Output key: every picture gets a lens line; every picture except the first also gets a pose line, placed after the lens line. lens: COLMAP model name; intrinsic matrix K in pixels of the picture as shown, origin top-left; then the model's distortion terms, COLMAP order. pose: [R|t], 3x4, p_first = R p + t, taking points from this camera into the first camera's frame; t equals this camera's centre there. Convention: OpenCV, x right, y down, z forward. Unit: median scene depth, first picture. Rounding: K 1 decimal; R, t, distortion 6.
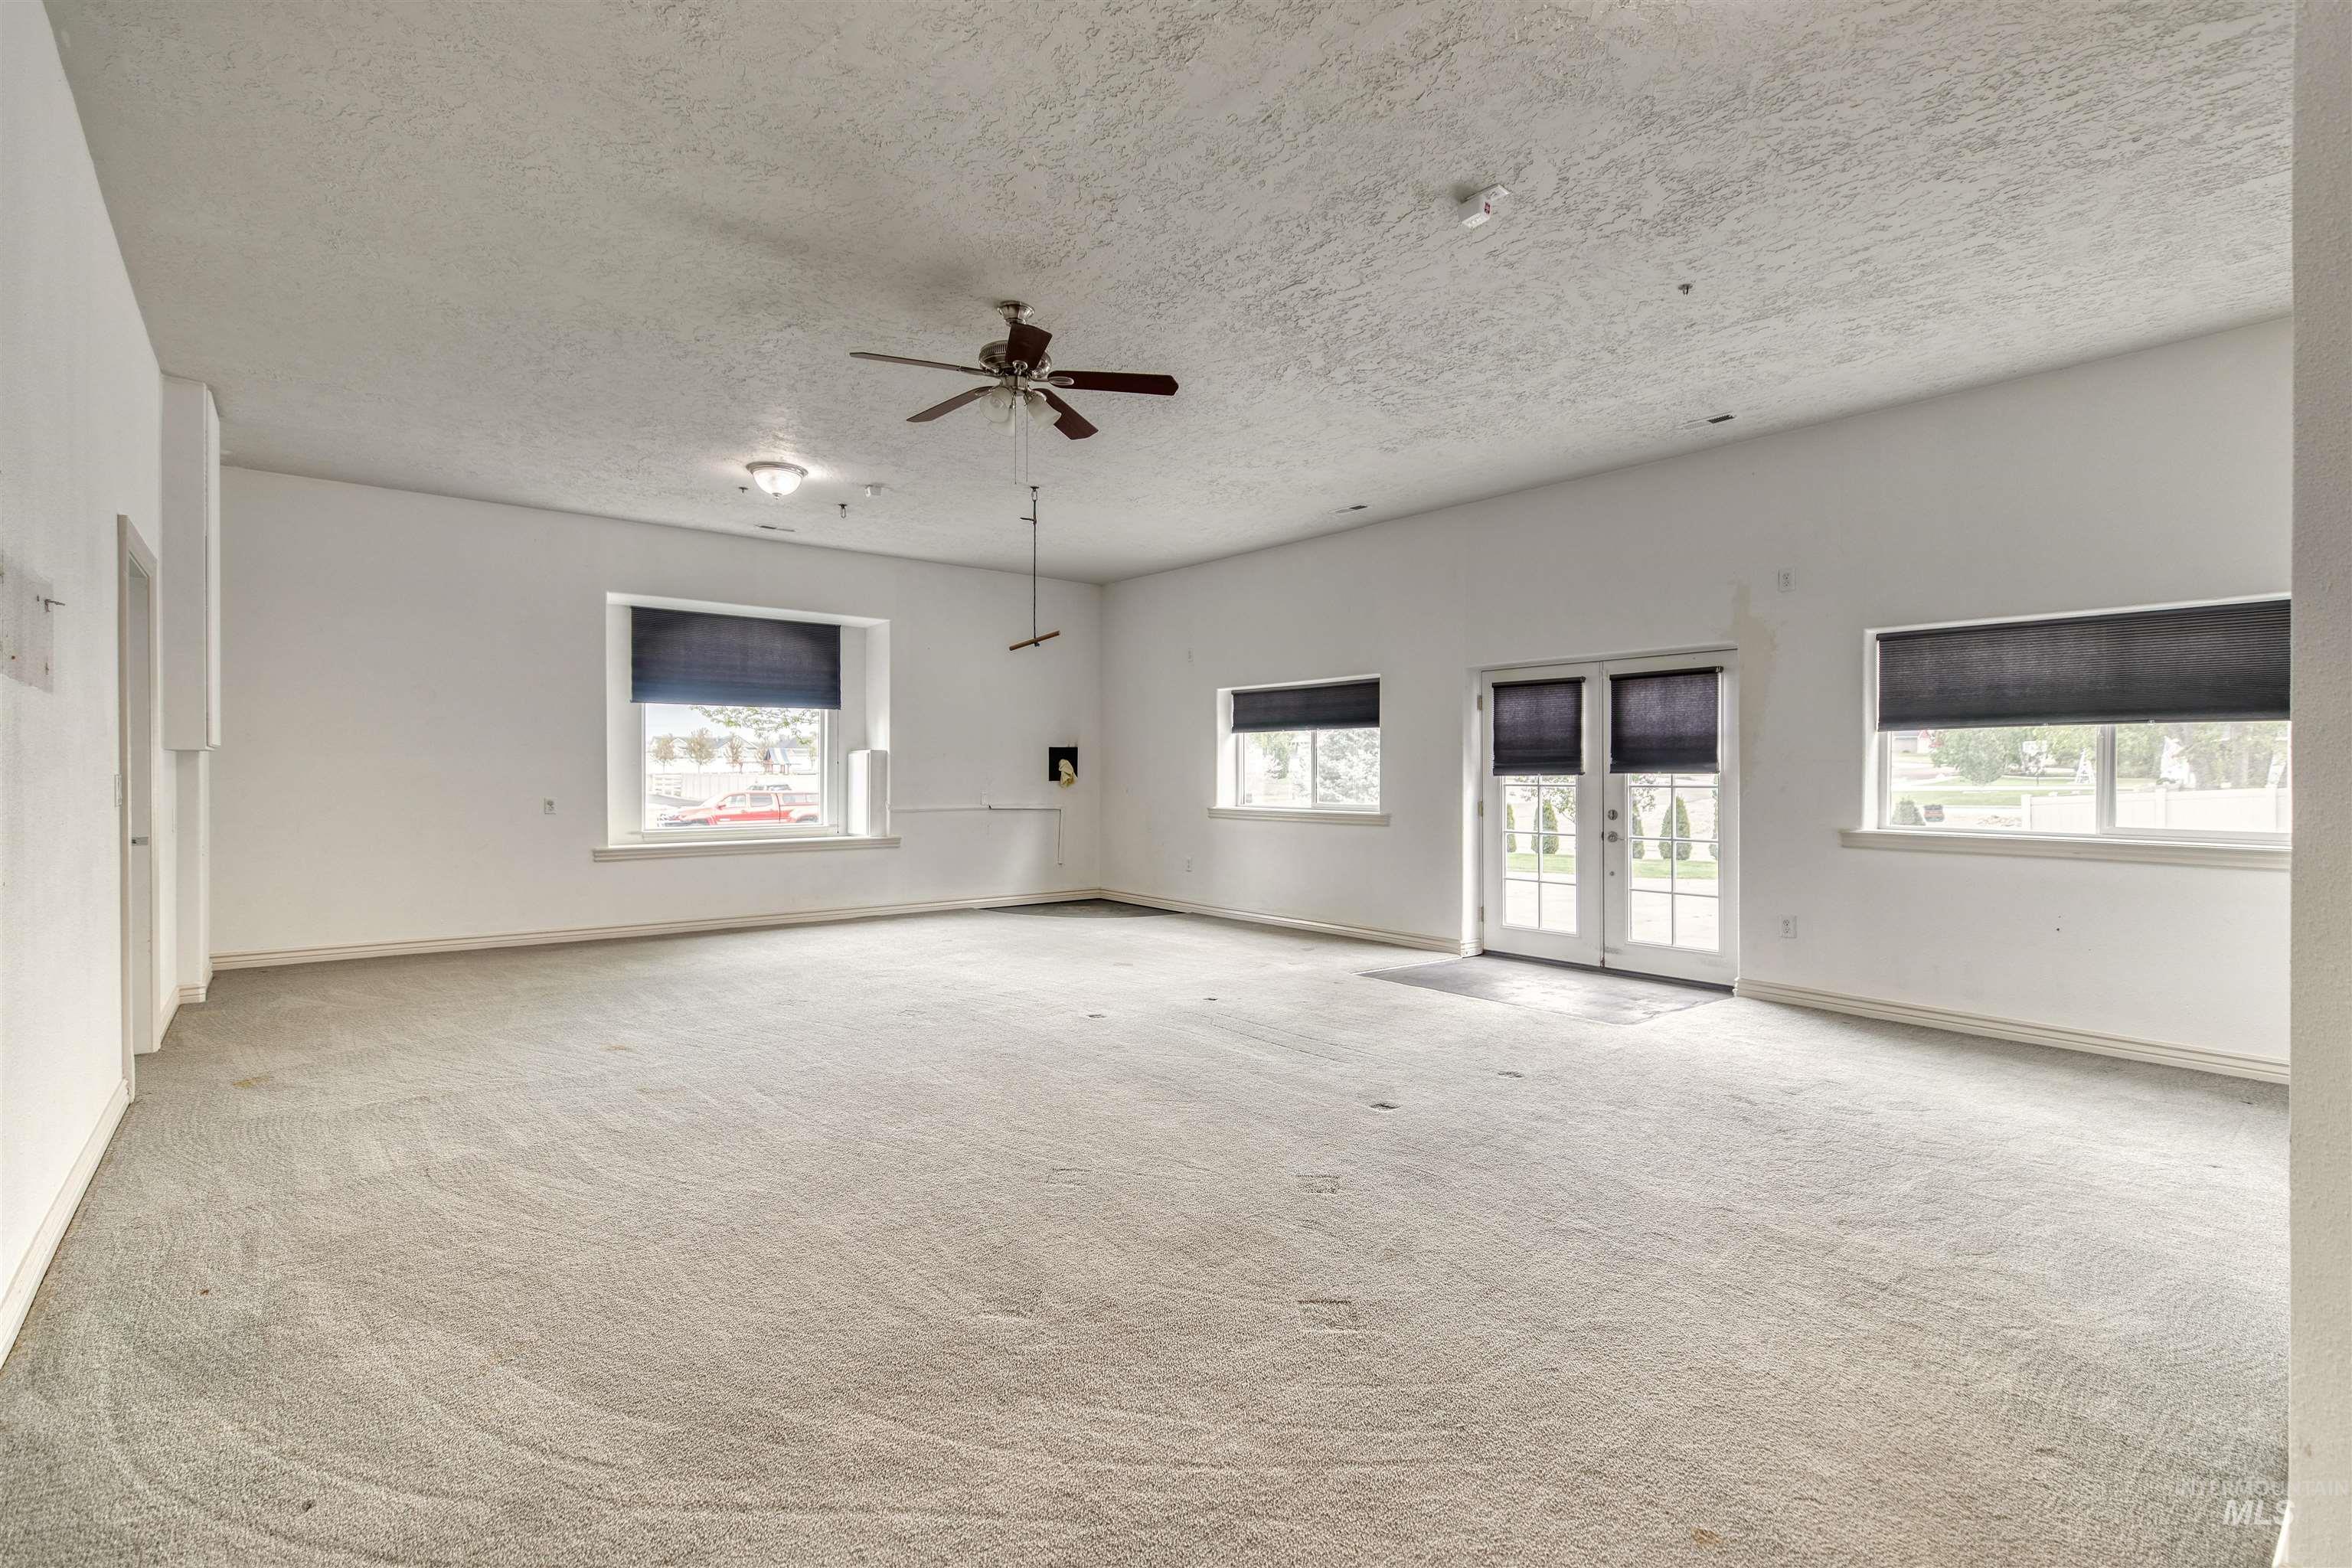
lens RADIAL K [[1054.9, 0, 1176.0], [0, 1054.9, 784.0], [0, 0, 1]] dist [0.000074, -0.000078]
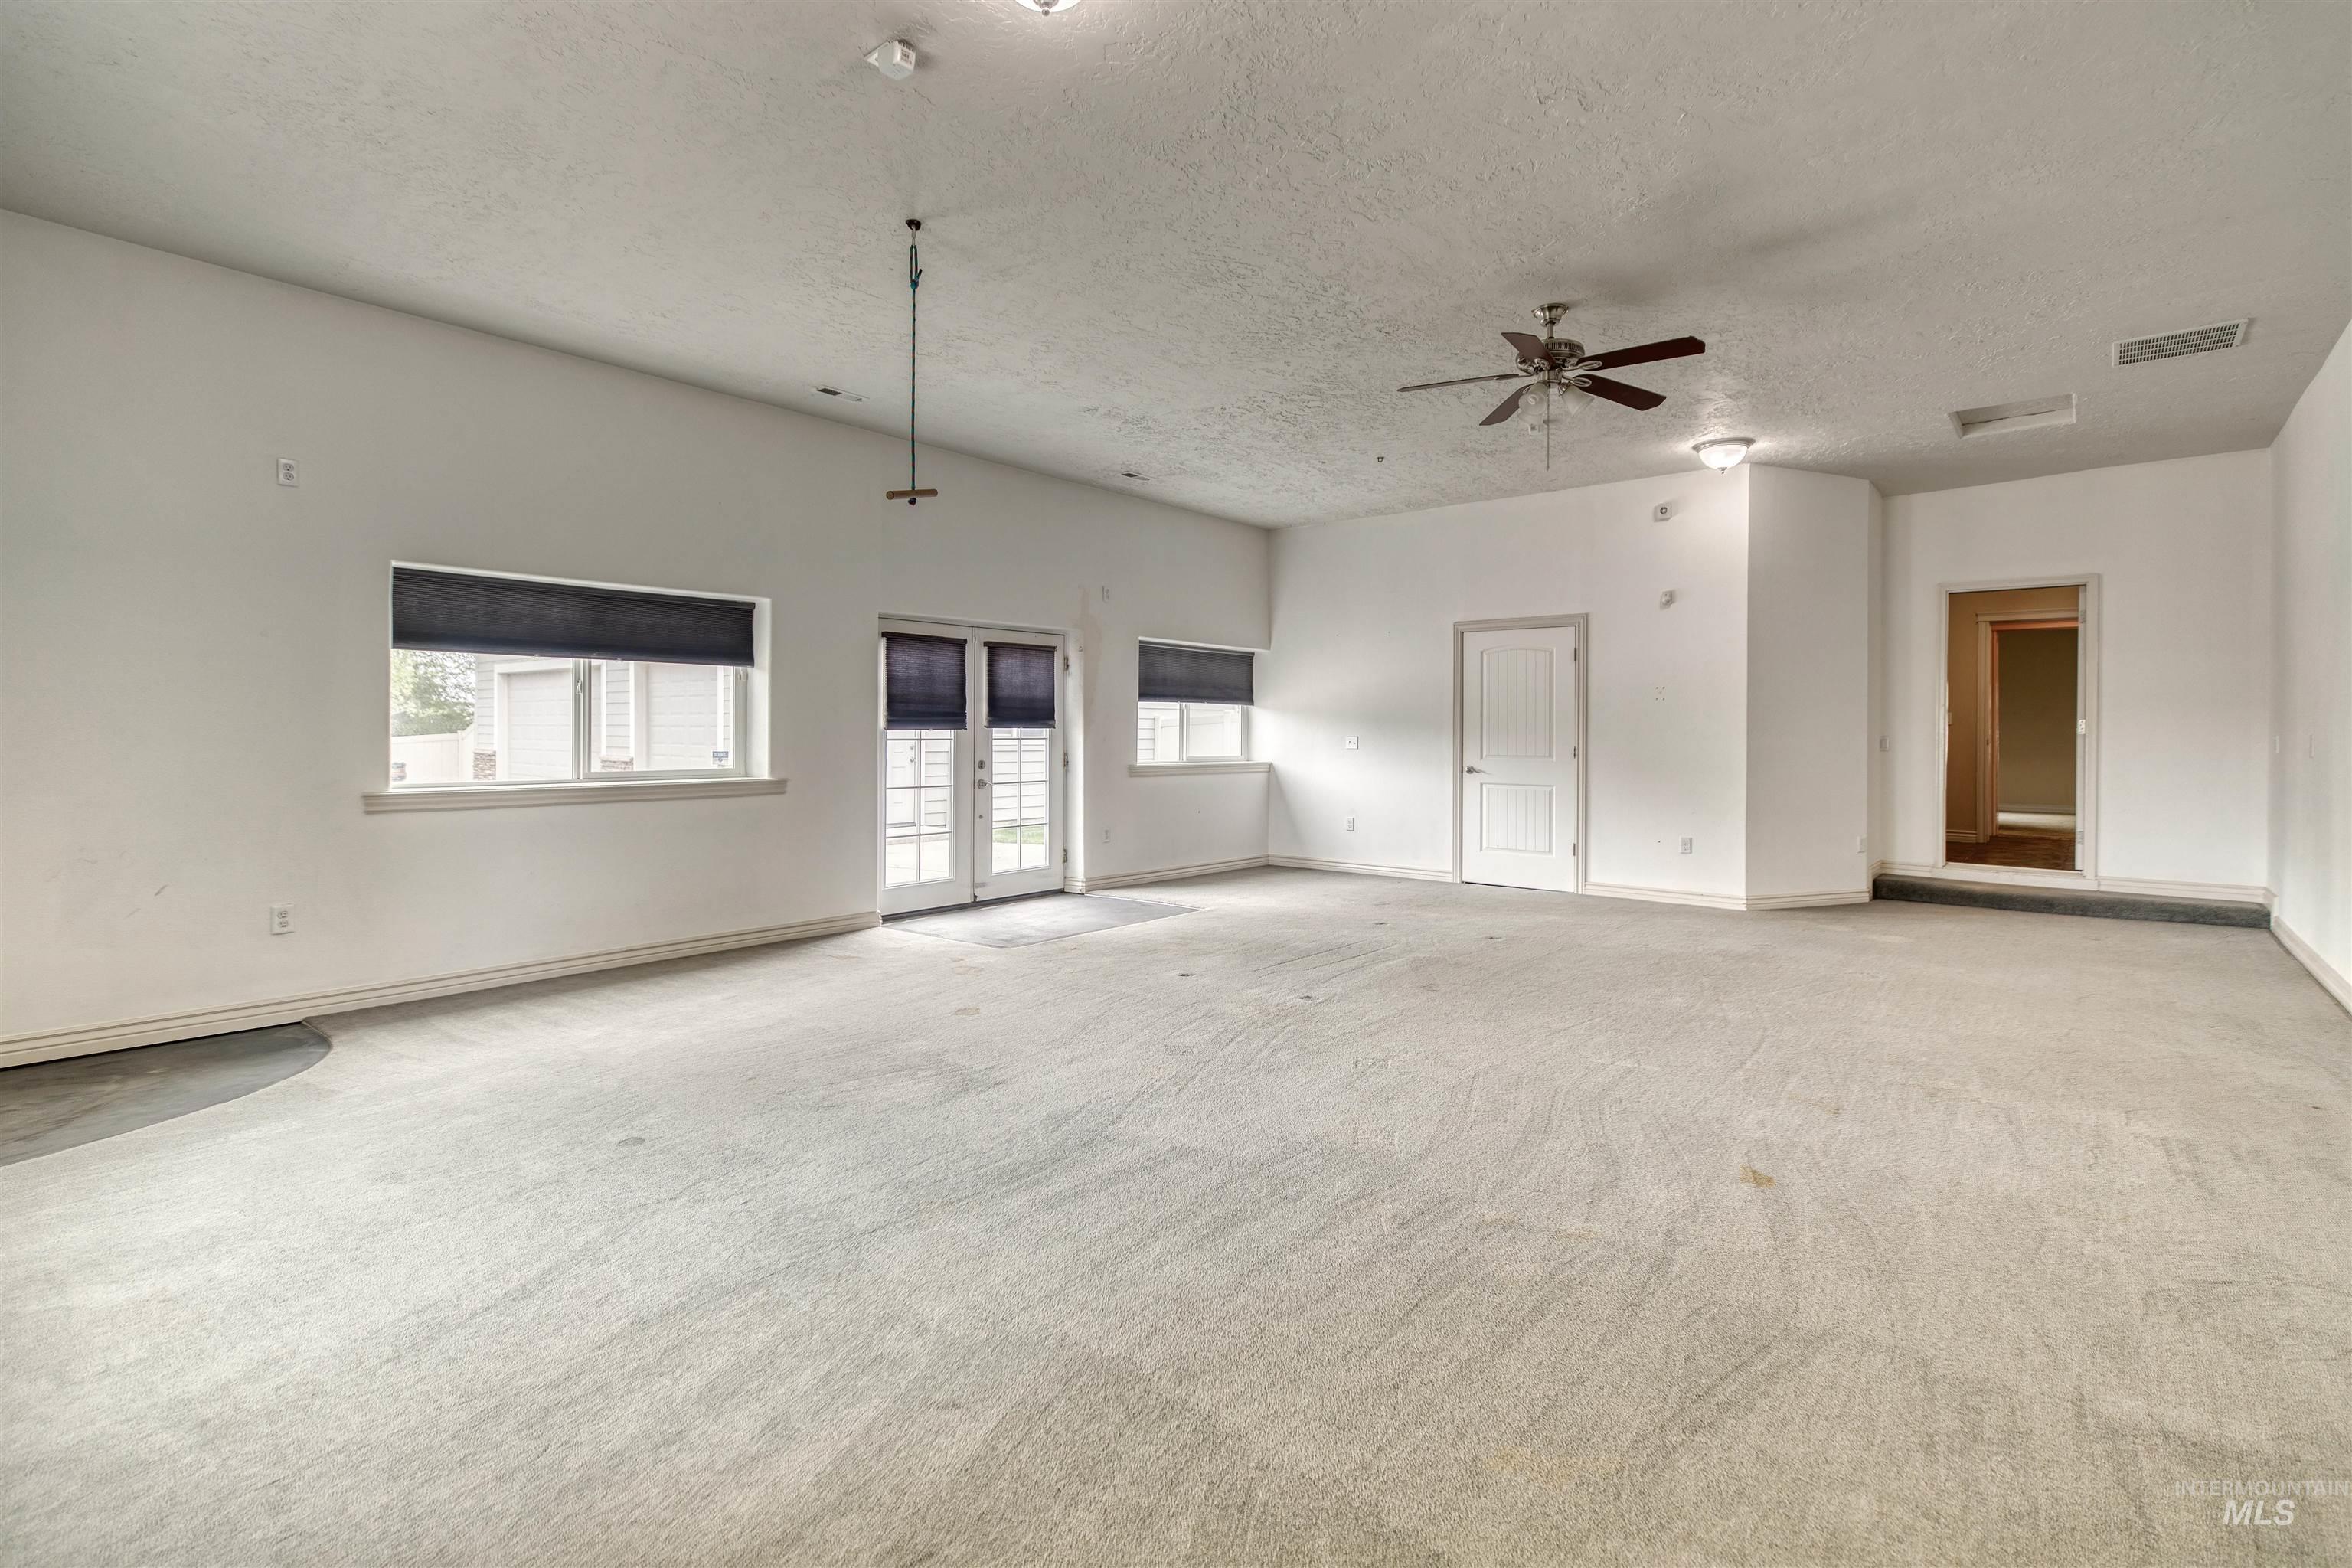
lens RADIAL K [[1073.9, 0, 1181.9], [0, 1073.9, 754.3], [0, 0, 1]] dist [0.001157, 0.000262]
pose [[-0.172110, -0.019703, 0.984881, -0.750418], [0.008038, 0.999739, 0.021404, -0.005018], [-0.985045, 0.011600, -0.171907, 0.978758]]
